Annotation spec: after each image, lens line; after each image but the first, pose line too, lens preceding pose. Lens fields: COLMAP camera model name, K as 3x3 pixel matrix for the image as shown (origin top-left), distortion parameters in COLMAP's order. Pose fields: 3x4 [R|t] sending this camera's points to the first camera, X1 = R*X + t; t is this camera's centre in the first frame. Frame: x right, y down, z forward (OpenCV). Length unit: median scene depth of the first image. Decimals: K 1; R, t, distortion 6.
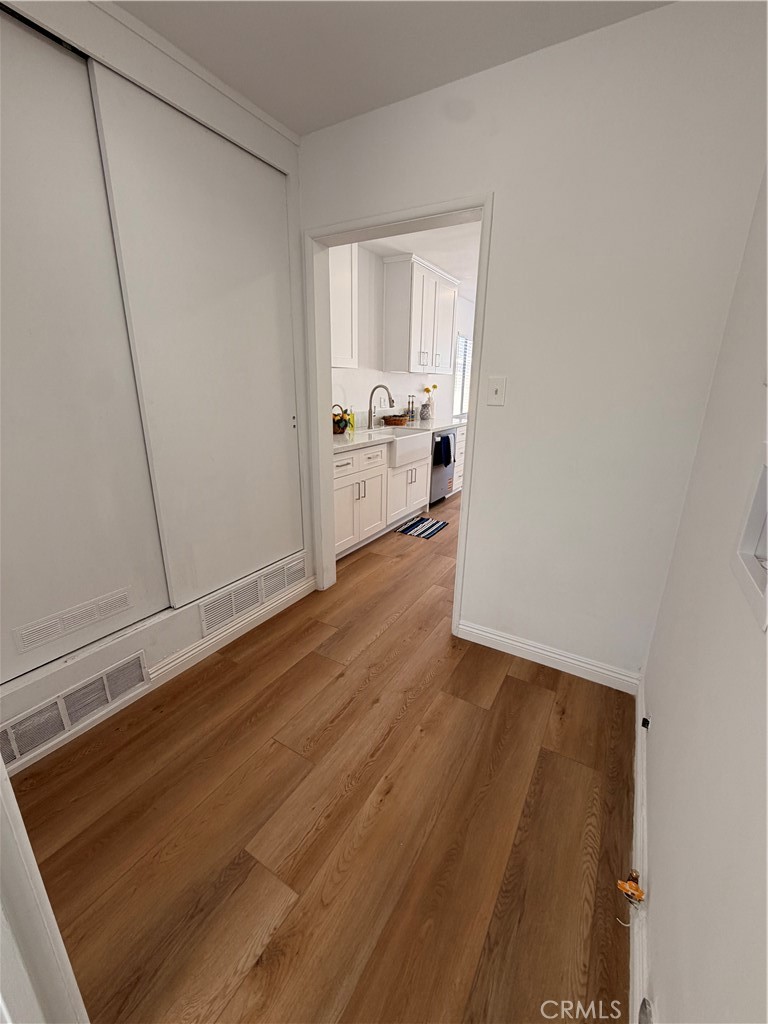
lens RADIAL K [[409.5, 0, 382.6], [0, 409.5, 511.8], [0, 0, 1]] dist [-0.001197, 0.000709]
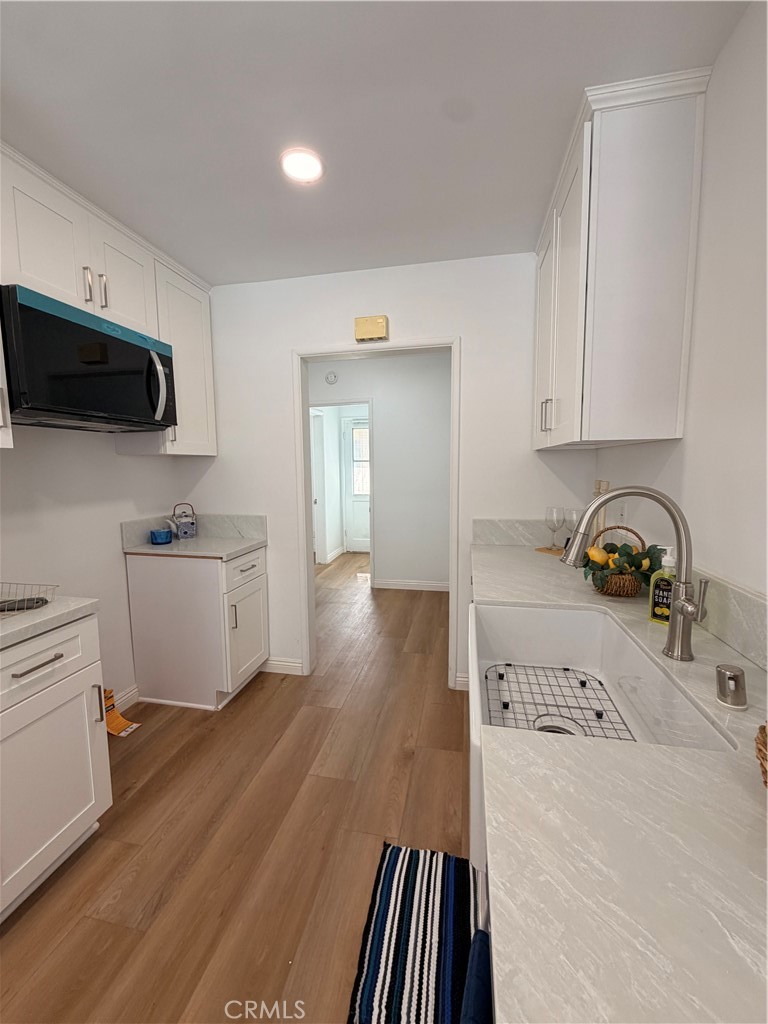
lens RADIAL K [[409.5, 0, 383.8], [0, 409.5, 510.0], [0, 0, 1]] dist [-0.001197, 0.000709]
pose [[-0.940323, 0.035520, -0.338424, 0.217466], [-0.101500, 0.919986, 0.378581, -0.358404], [0.324792, 0.390339, -0.861479, 1.118440]]
